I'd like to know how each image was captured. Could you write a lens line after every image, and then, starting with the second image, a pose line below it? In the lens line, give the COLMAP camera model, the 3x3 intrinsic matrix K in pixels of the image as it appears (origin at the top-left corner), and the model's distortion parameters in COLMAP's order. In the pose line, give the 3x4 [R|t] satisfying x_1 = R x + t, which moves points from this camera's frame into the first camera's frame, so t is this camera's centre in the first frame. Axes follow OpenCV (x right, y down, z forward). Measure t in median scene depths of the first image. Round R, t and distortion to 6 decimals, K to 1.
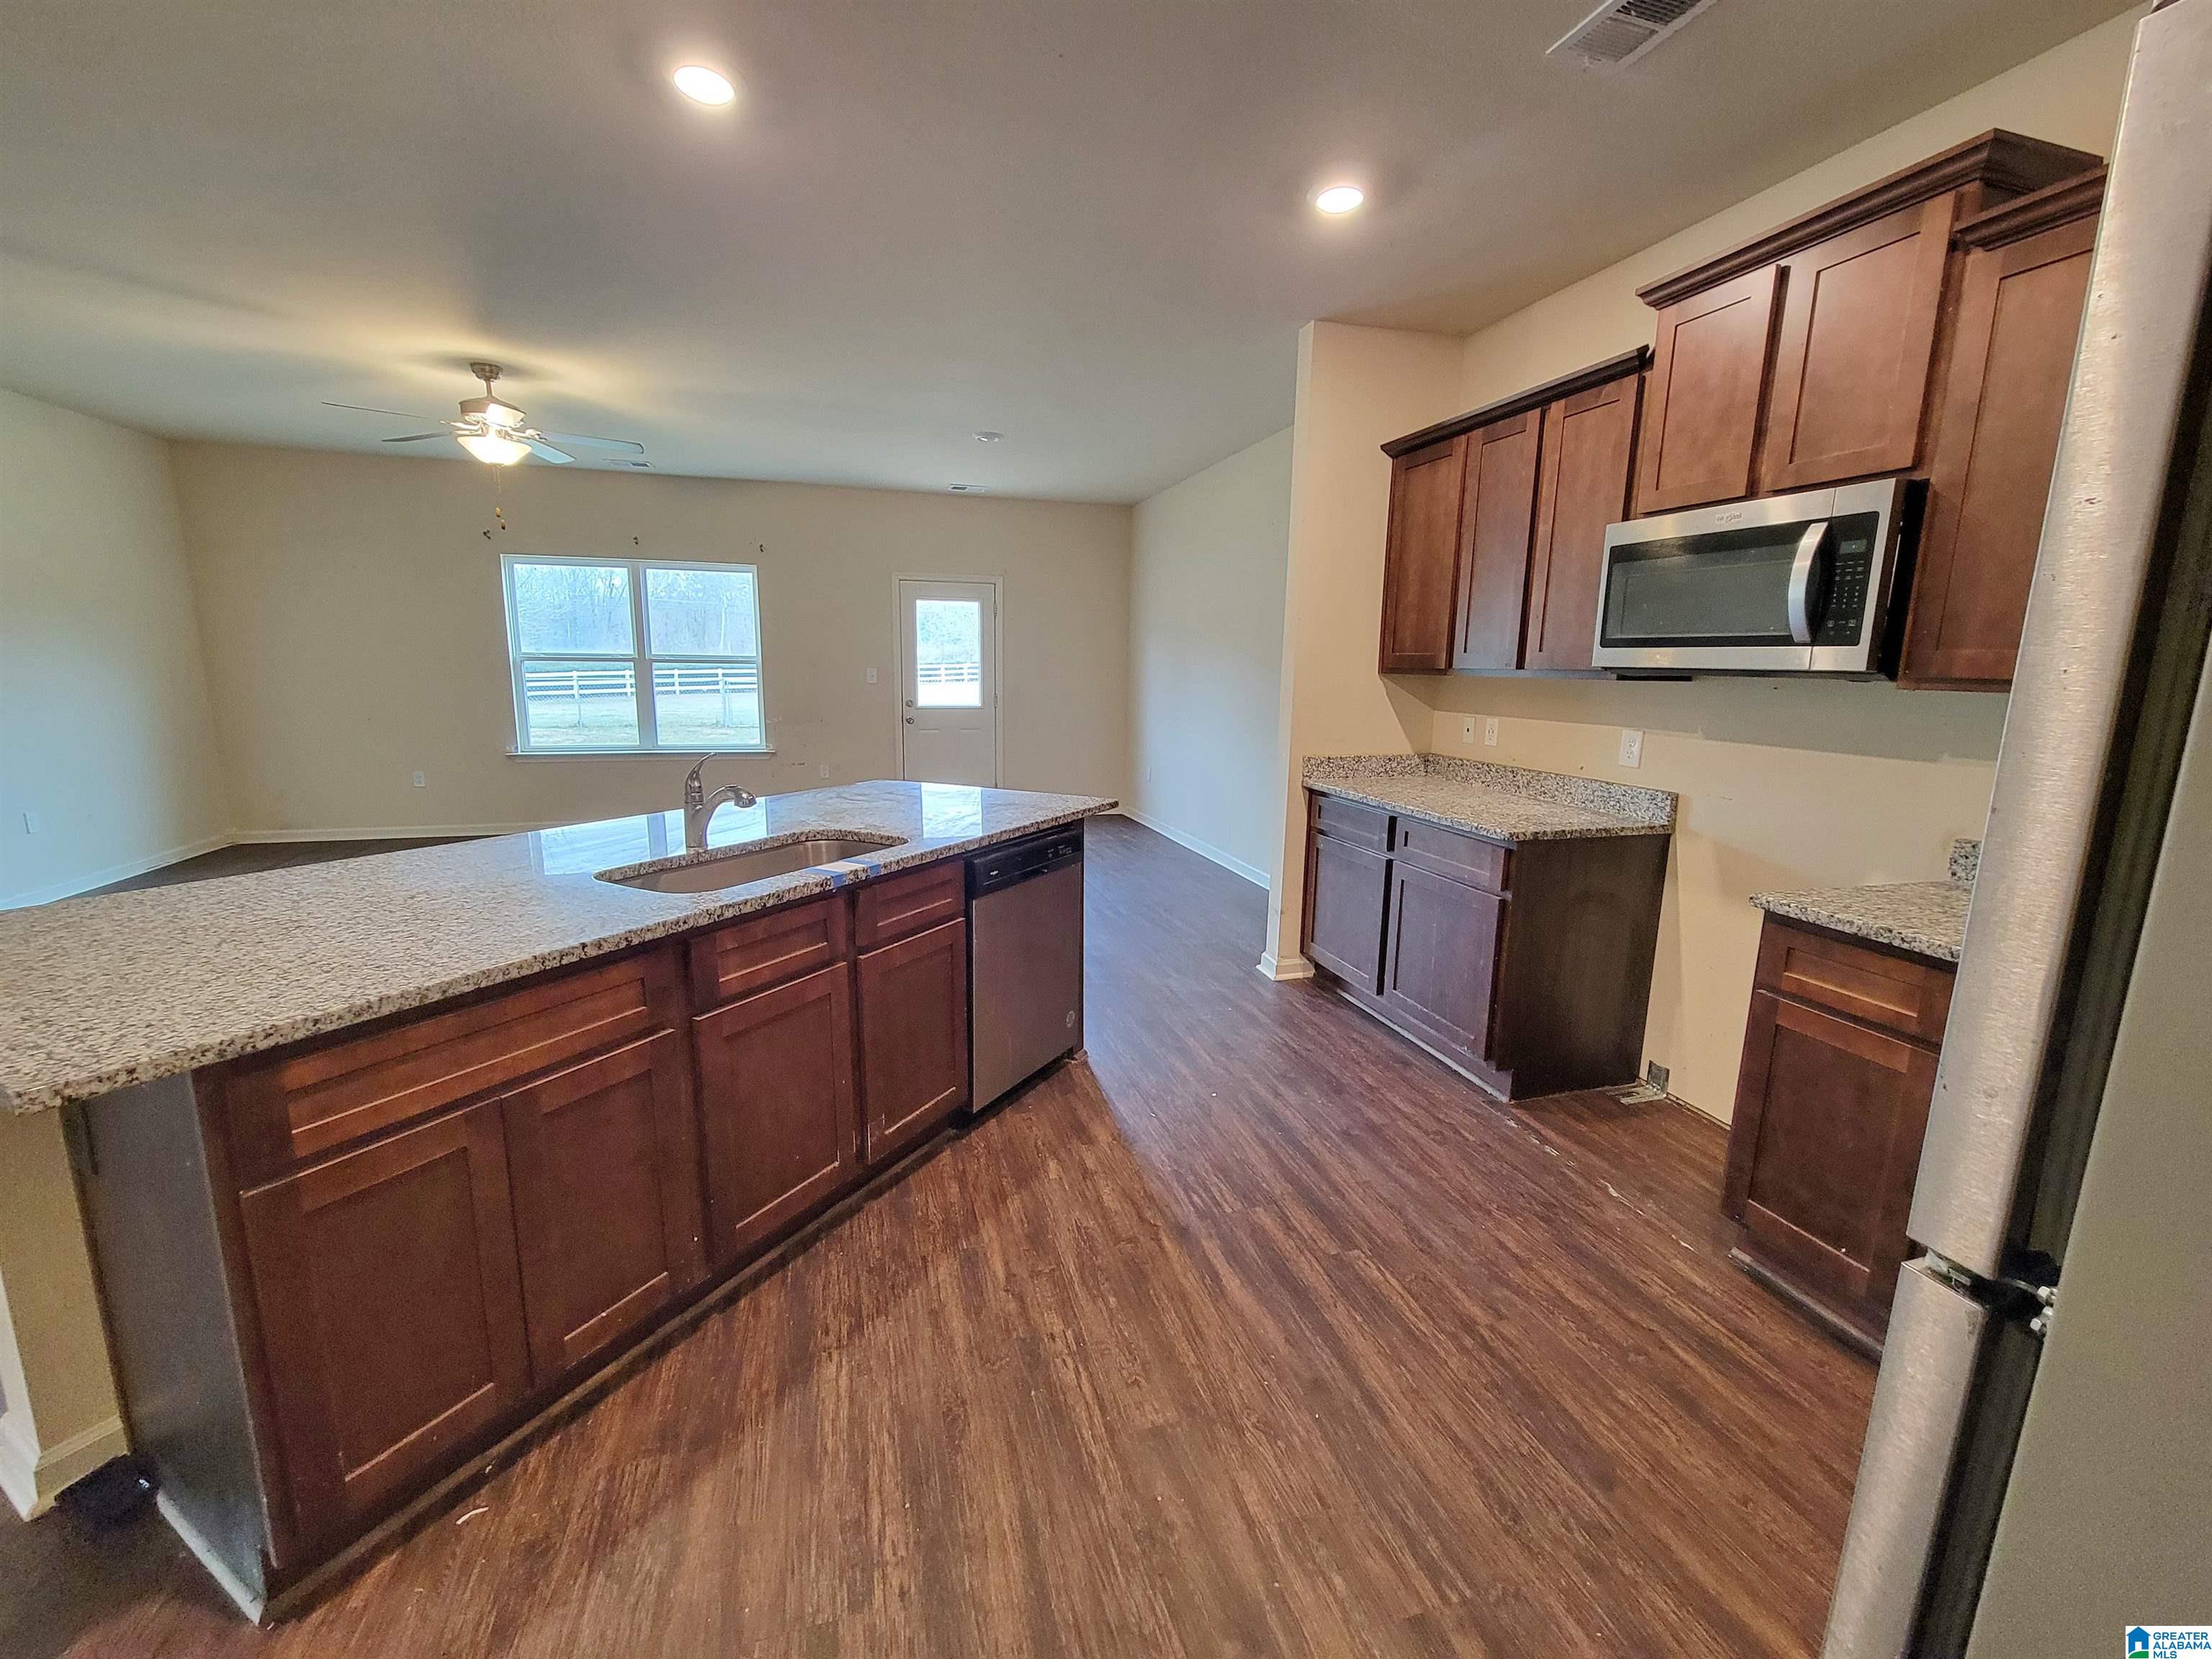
lens RADIAL K [[898.6, 0, 1093.4], [0, 898.6, 824.4], [0, 0, 1]] dist [0.002892, 0.000378]
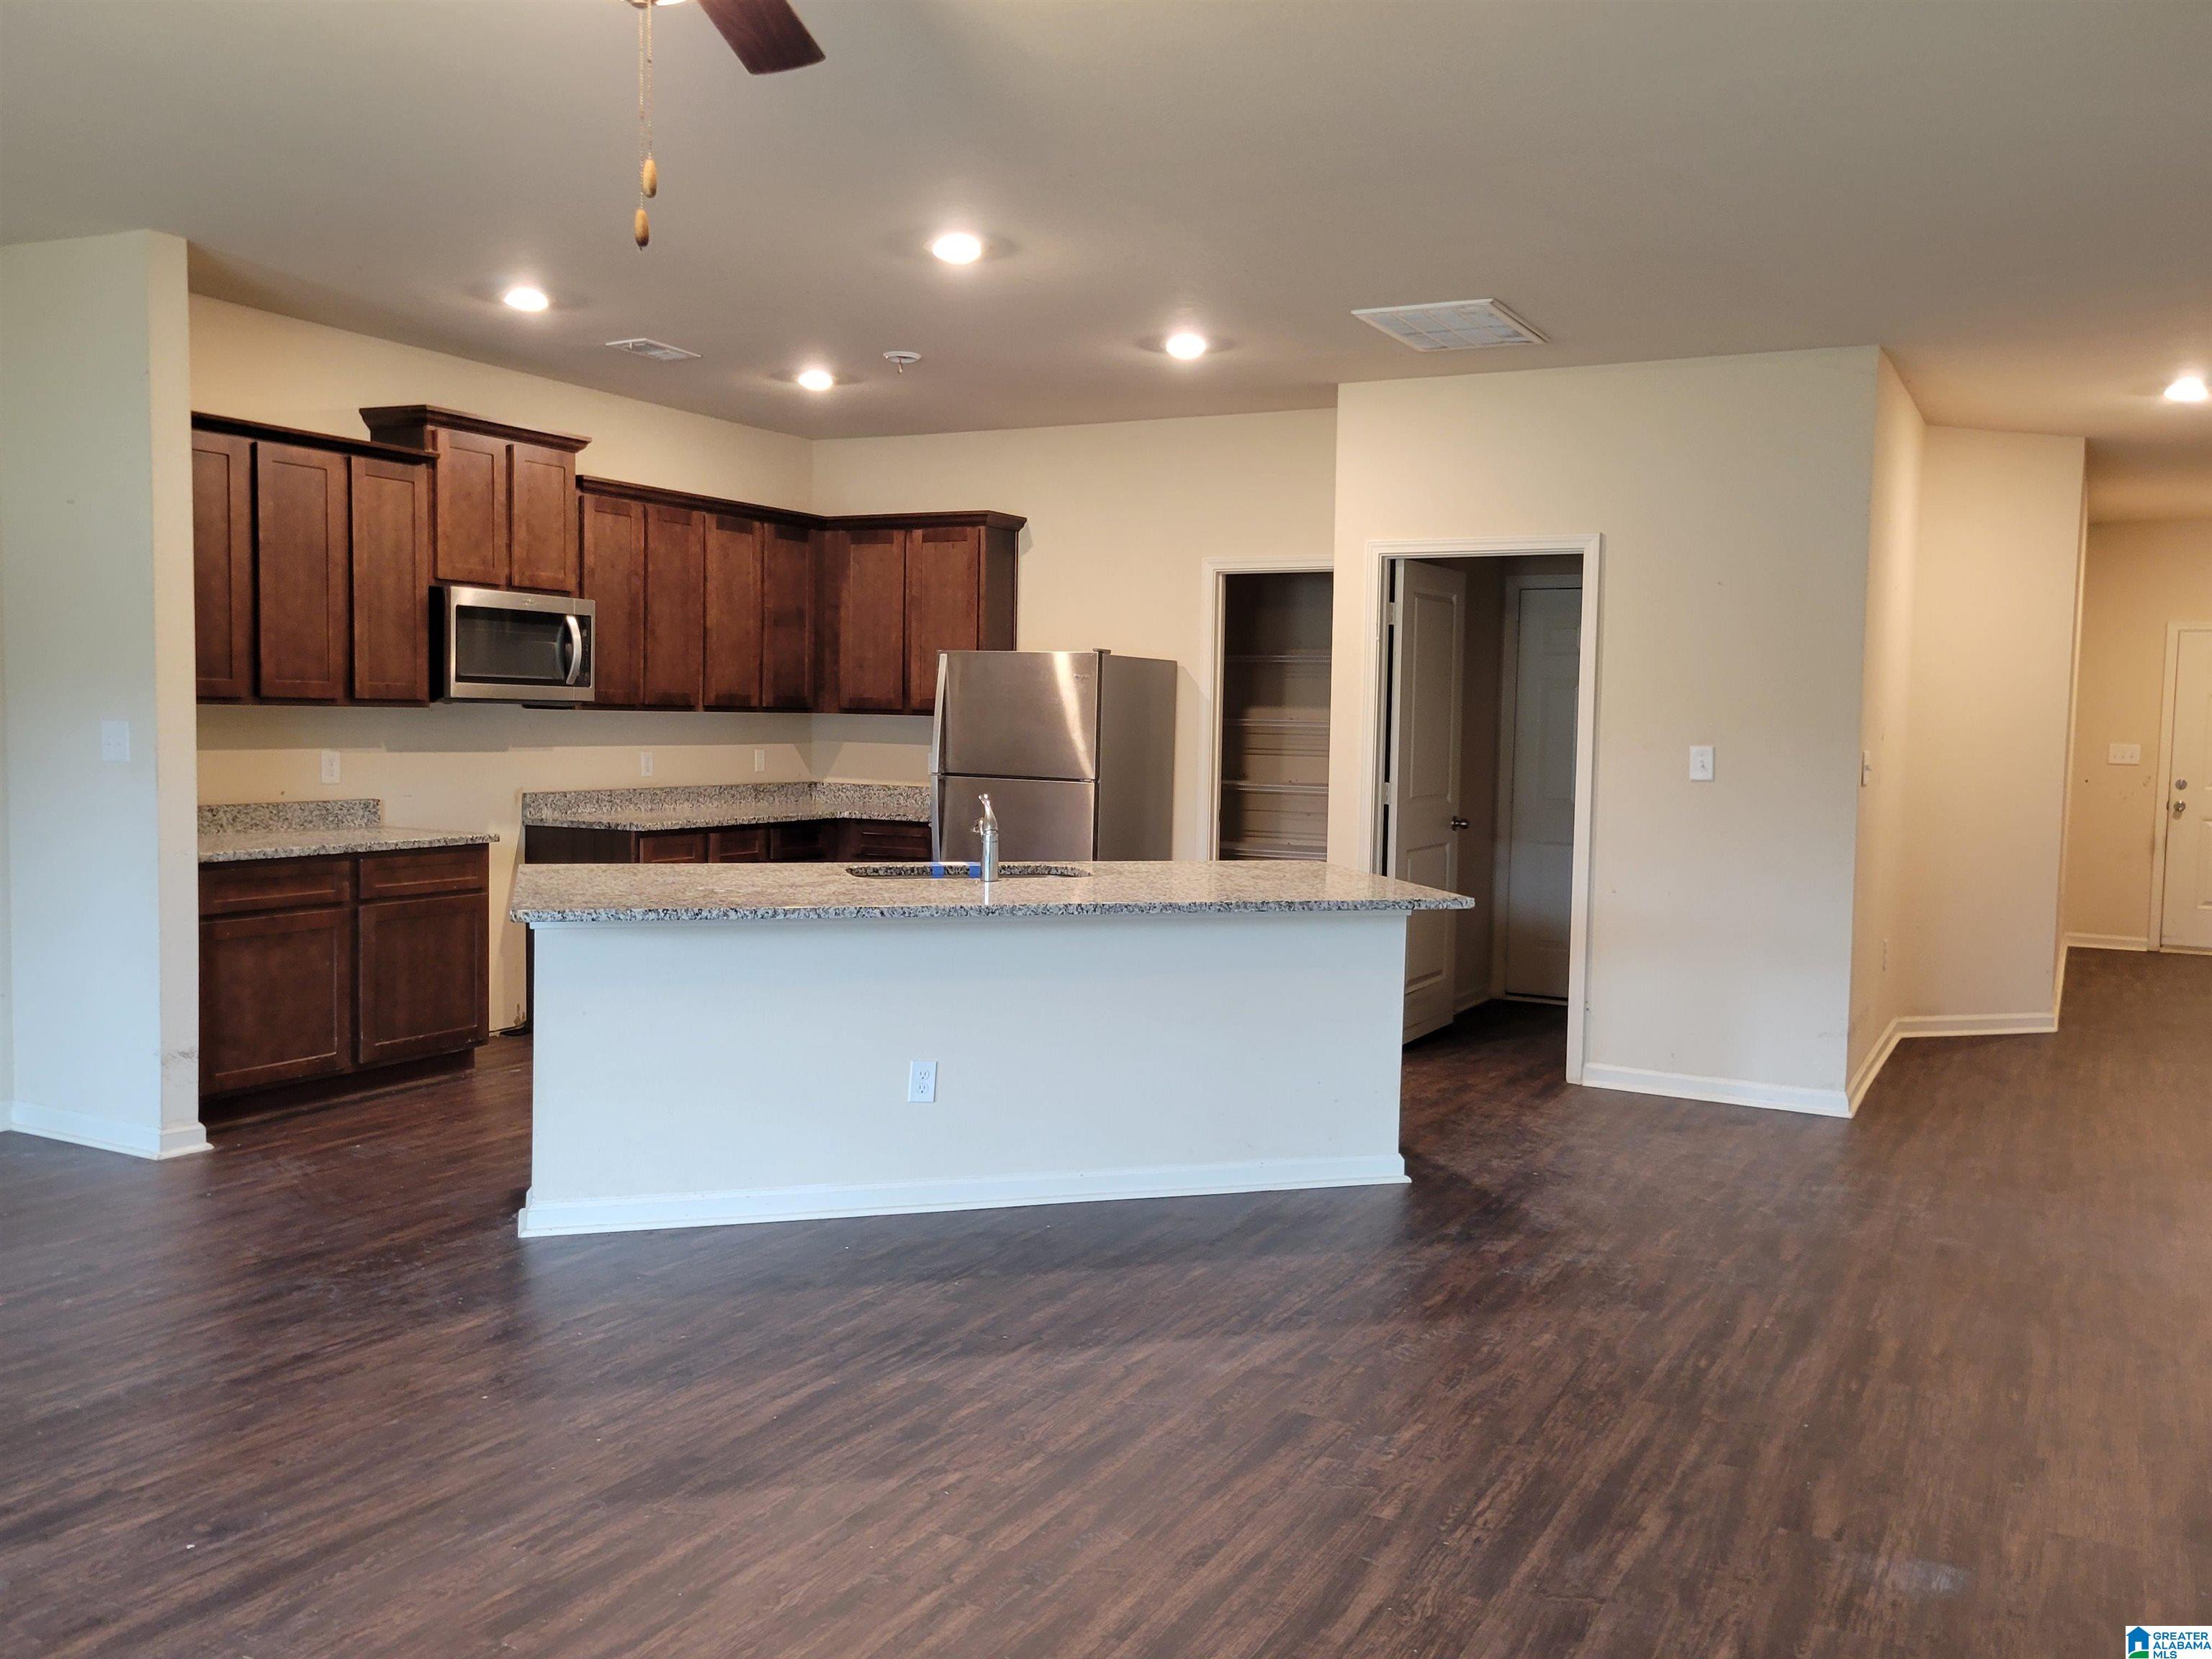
lens RADIAL K [[1809.3, 0, 1108.4], [0, 1809.3, 818.9], [0, 0, 1]] dist [0.044100, -0.023910]
pose [[-0.704103, -0.072476, 0.706390, -0.945866], [0.092892, 0.976828, 0.192815, -0.209637], [-0.703996, 0.201380, -0.681055, 1.071814]]
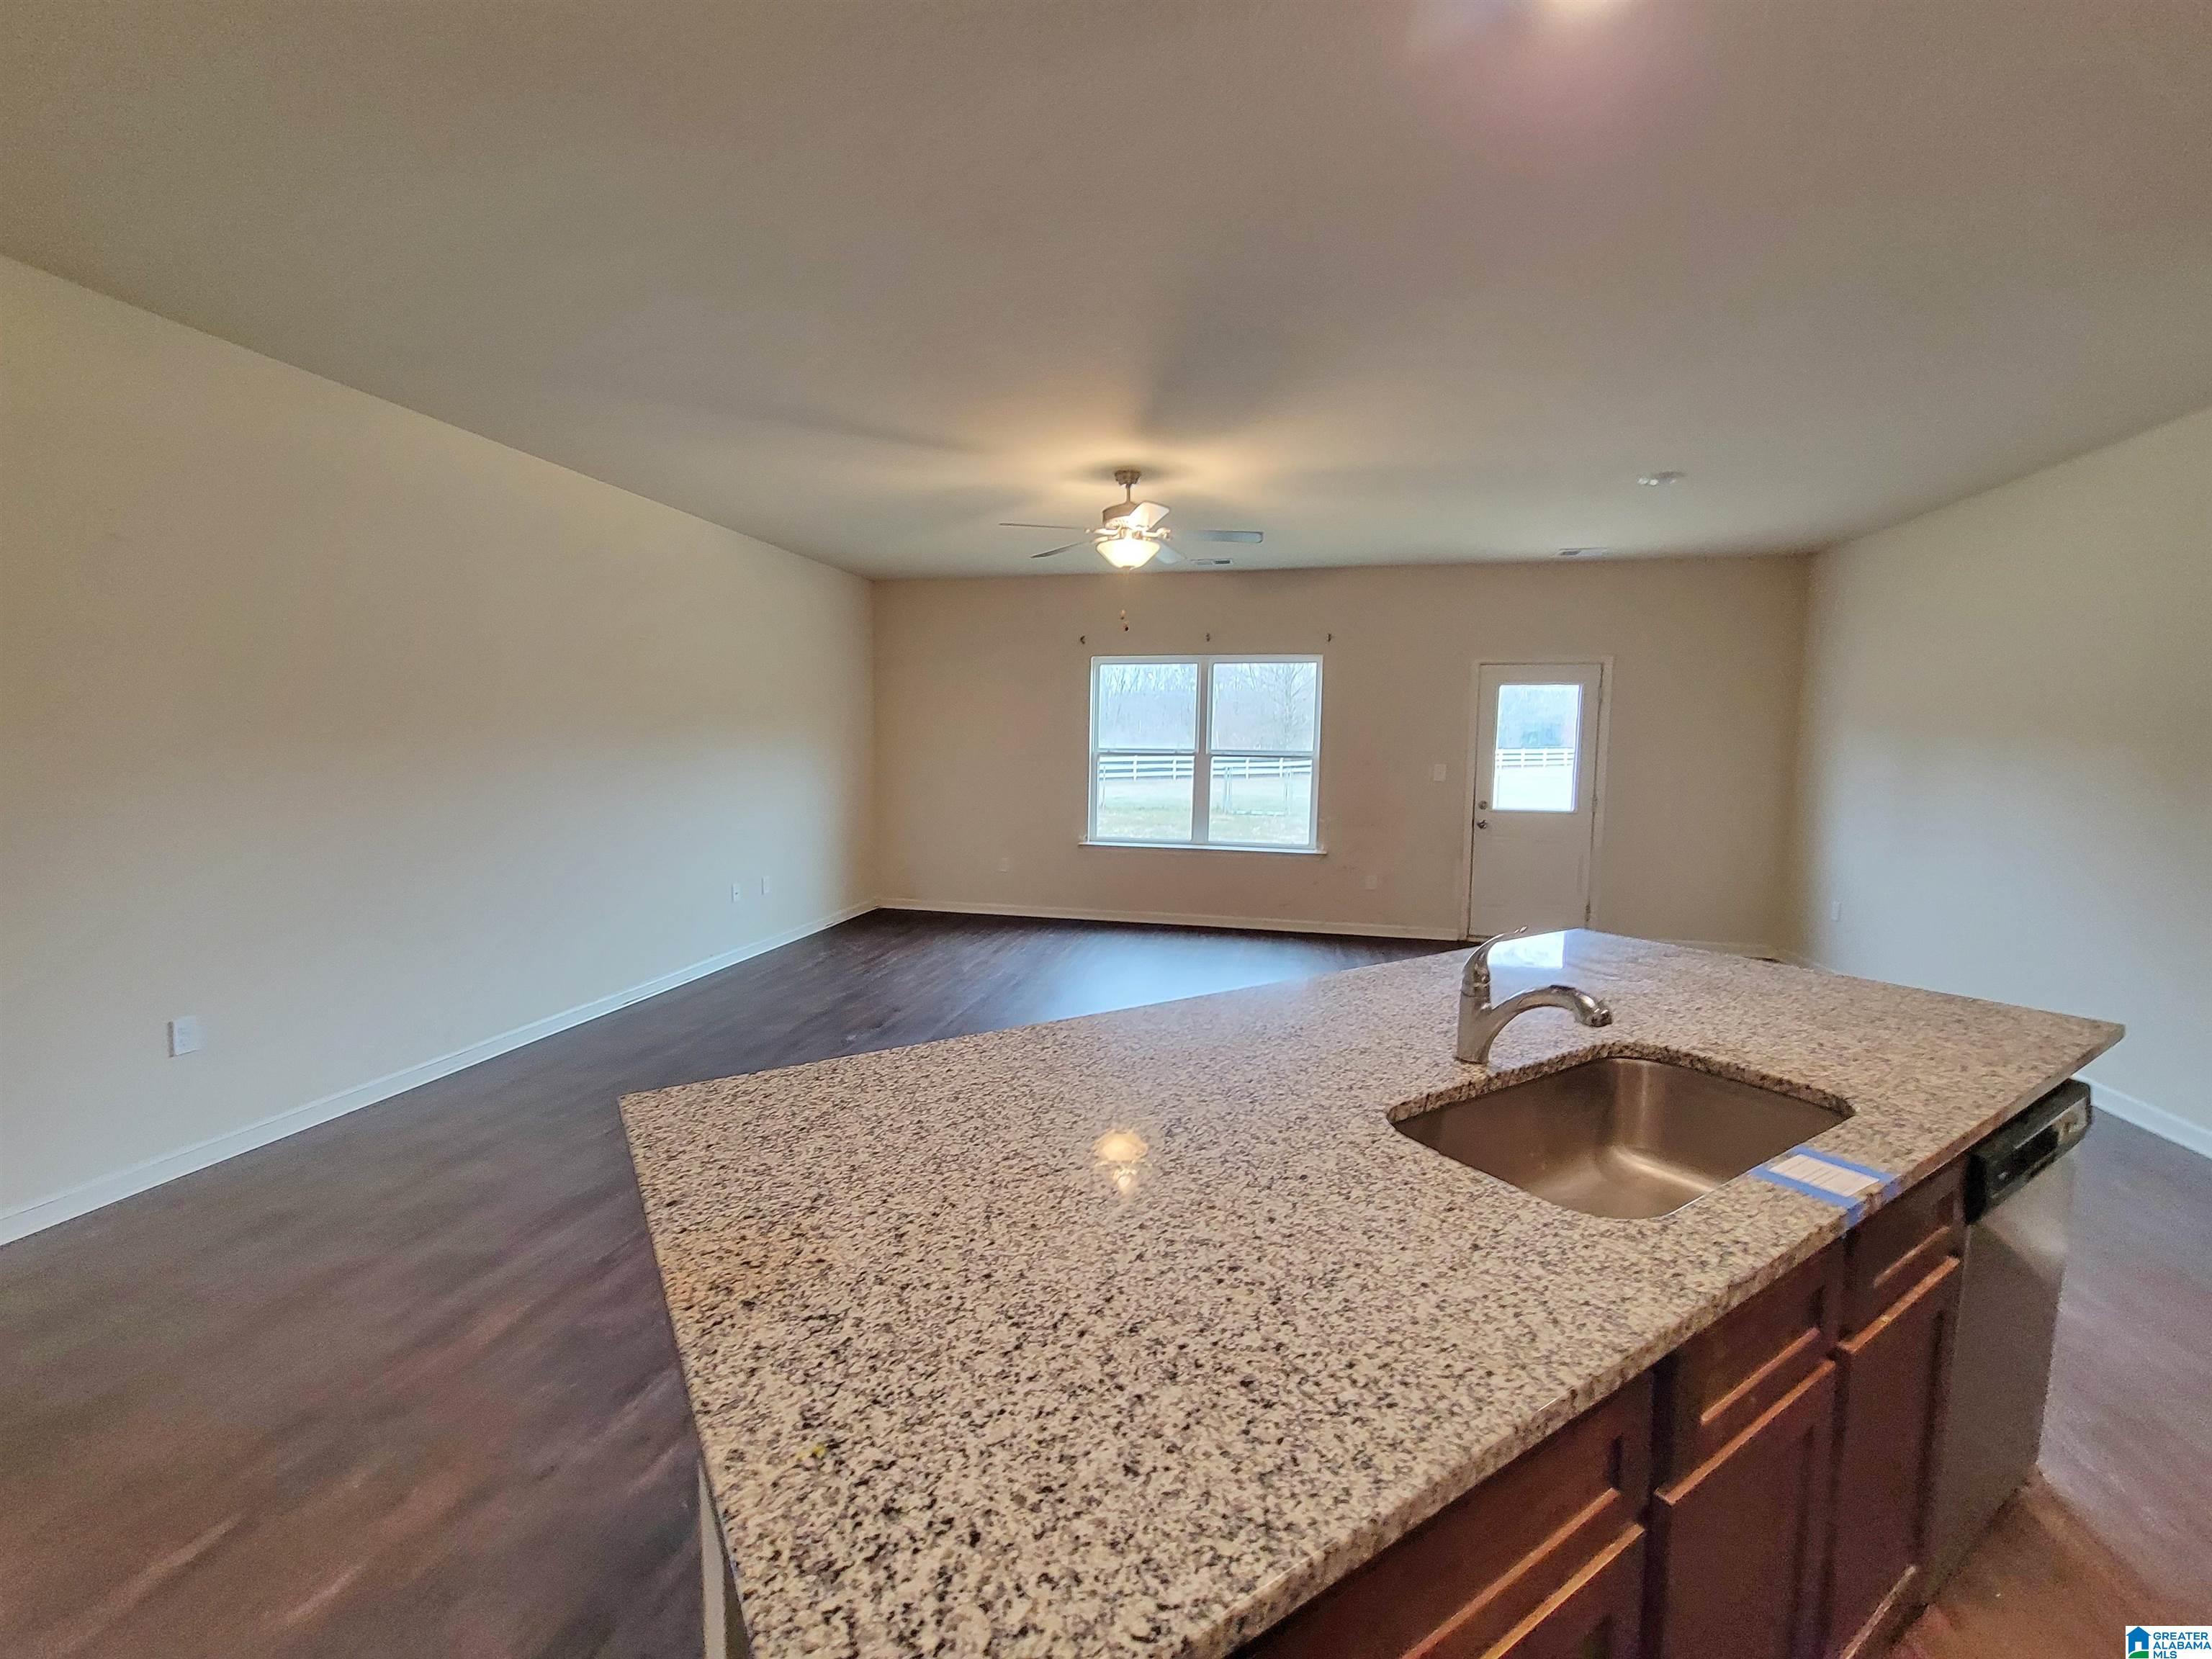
lens RADIAL K [[898.6, 0, 1097.4], [0, 898.6, 835.2], [0, 0, 1]] dist [0.002892, 0.000378]
pose [[0.874249, 0.047975, -0.483101, -0.162100], [-0.087137, 0.994452, -0.058933, -0.034844], [0.477593, 0.093618, 0.873579, 0.115812]]
